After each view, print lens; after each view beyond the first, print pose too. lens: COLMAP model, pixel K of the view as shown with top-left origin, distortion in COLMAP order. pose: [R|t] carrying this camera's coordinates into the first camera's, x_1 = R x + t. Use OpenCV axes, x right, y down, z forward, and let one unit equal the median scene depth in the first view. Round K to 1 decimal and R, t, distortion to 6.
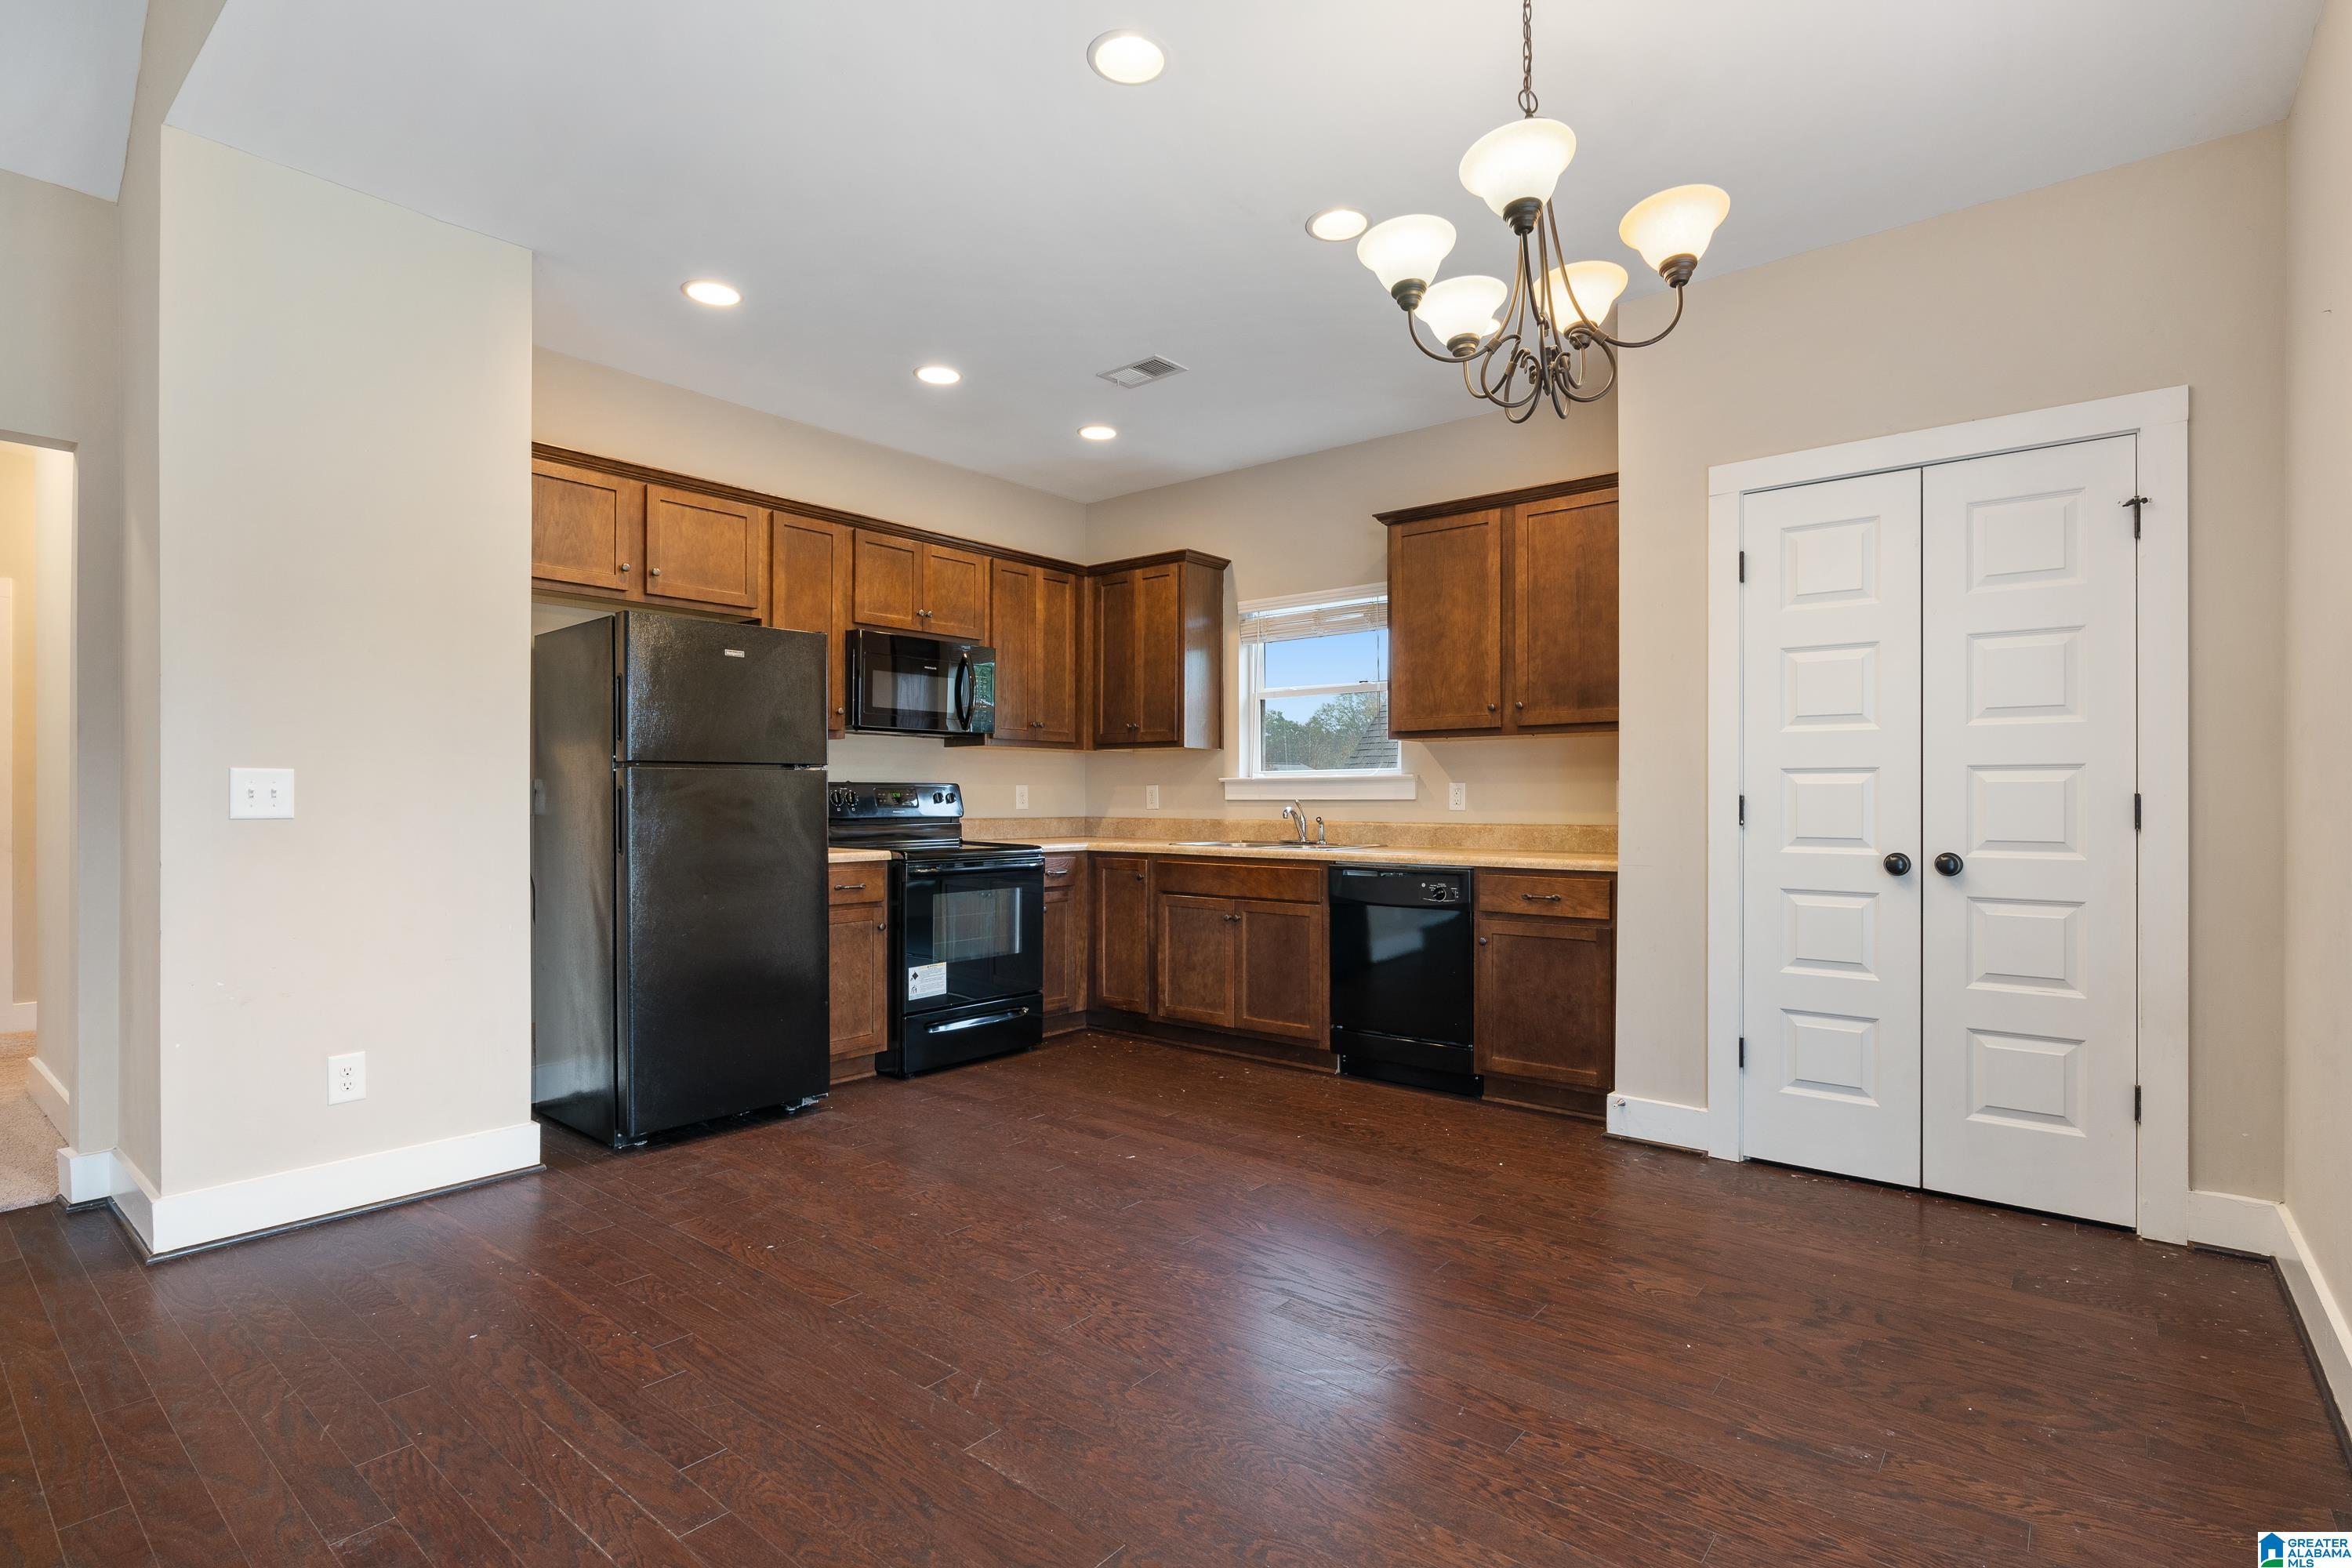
lens RADIAL K [[1120.4, 0, 1181.7], [0, 1120.4, 799.6], [0, 0, 1]] dist [-0.002640, -0.000024]
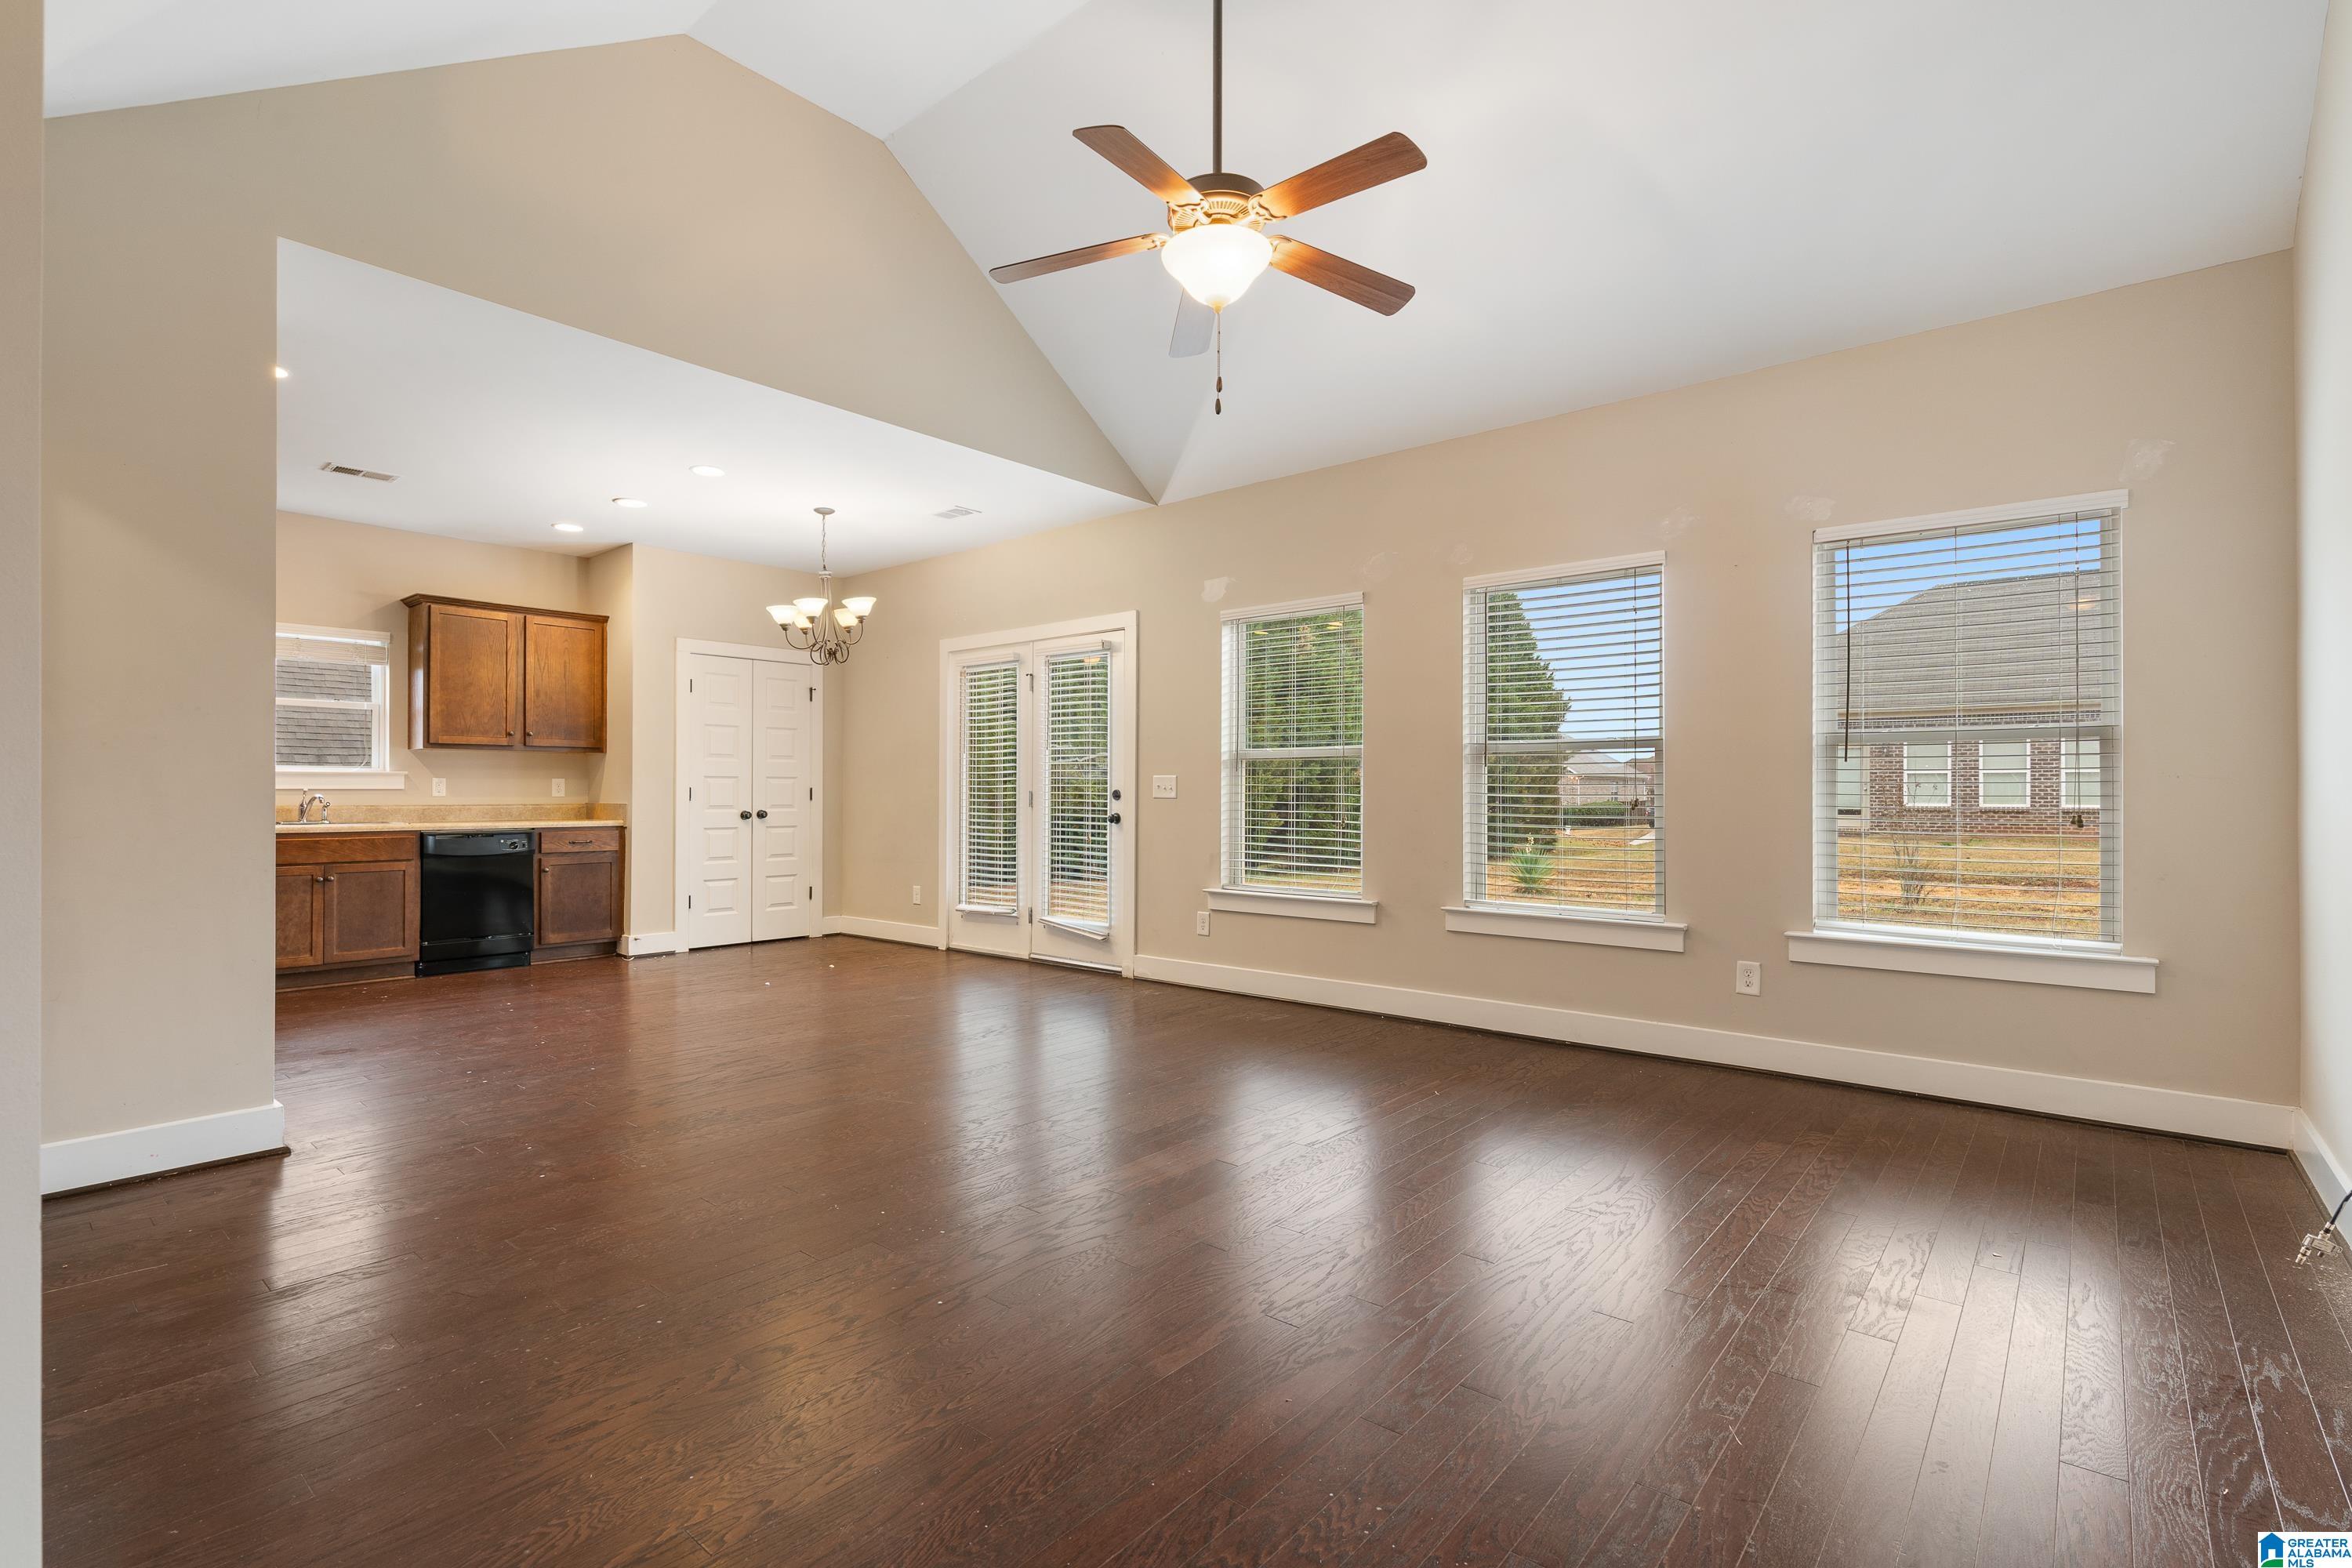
lens RADIAL K [[1078.8, 0, 1177.5], [0, 1078.8, 778.3], [0, 0, 1]] dist [0.000160, 0.000047]
pose [[0.018749, 0.014494, 0.999719, -1.281673], [0.000322, 0.999895, -0.014503, 0.007537], [-0.999824, 0.000594, 0.018742, -0.013704]]
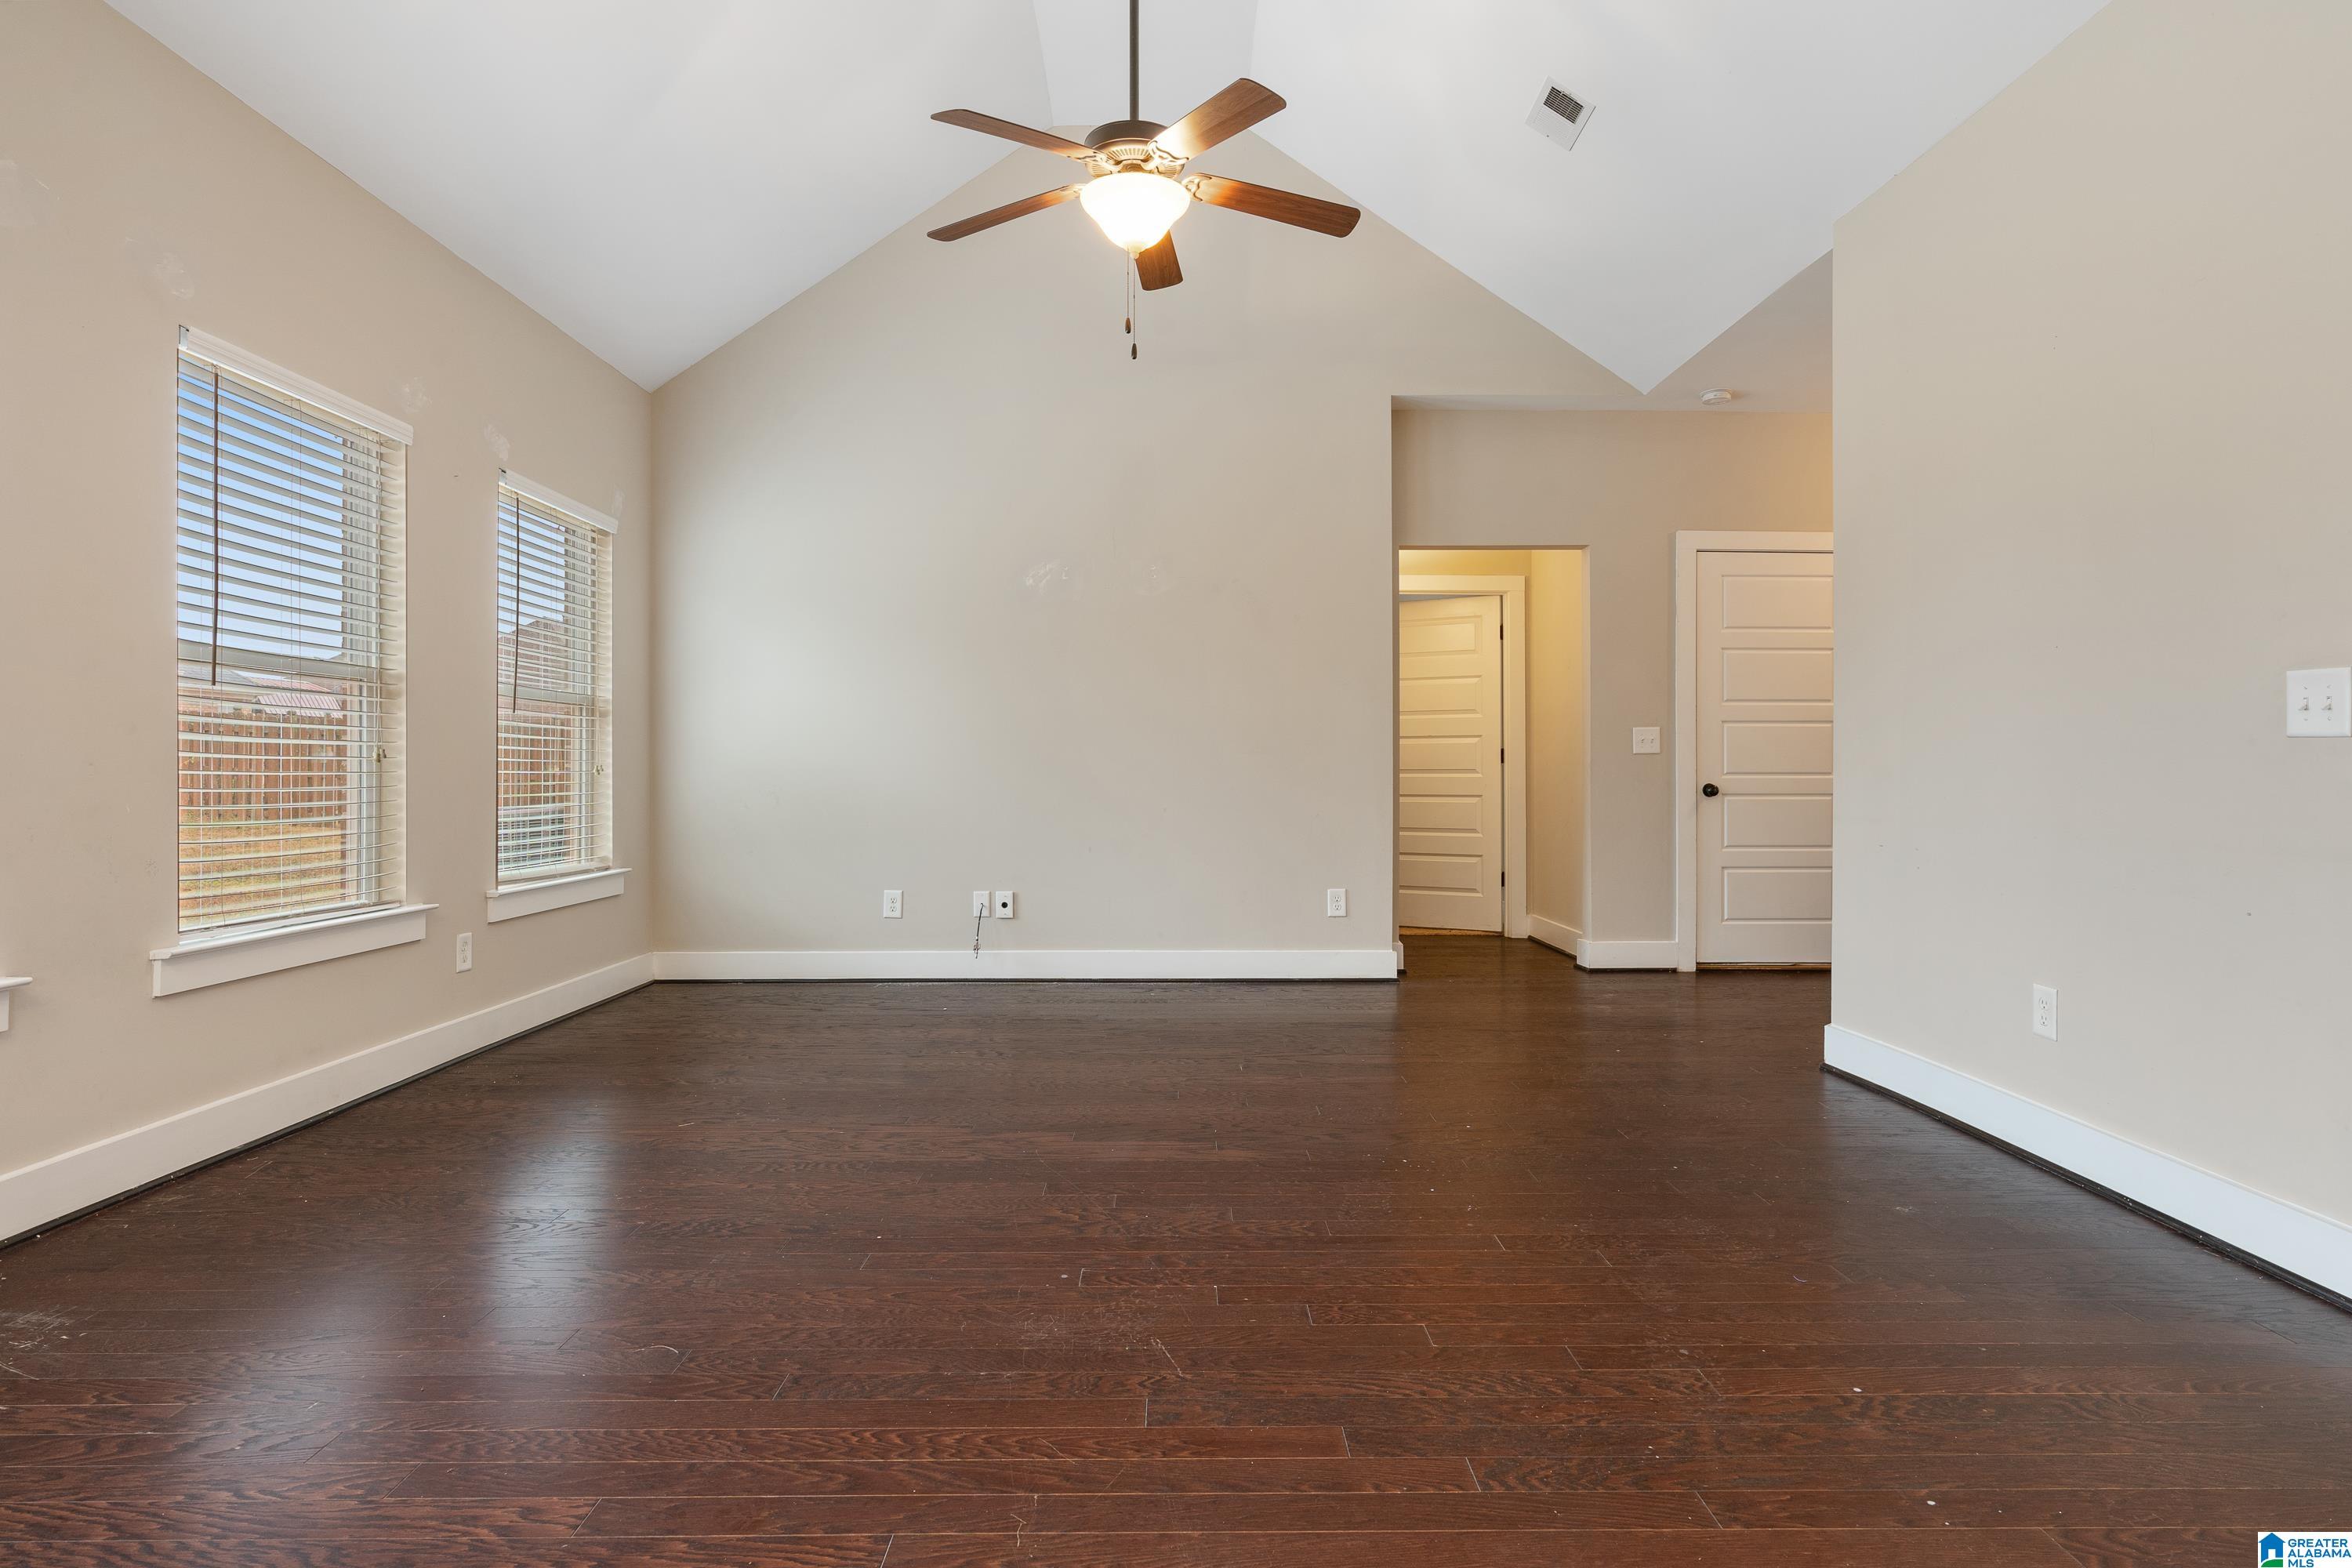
lens RADIAL K [[1207.4, 0, 1173.5], [0, 1207.4, 773.7], [0, 0, 1]] dist [-0.007896, -0.000648]
pose [[-0.769749, 0.001388, -0.638345, -0.132426], [-0.001082, 0.999993, 0.003479, 0.027827], [0.638345, 0.003369, -0.769743, 0.580194]]
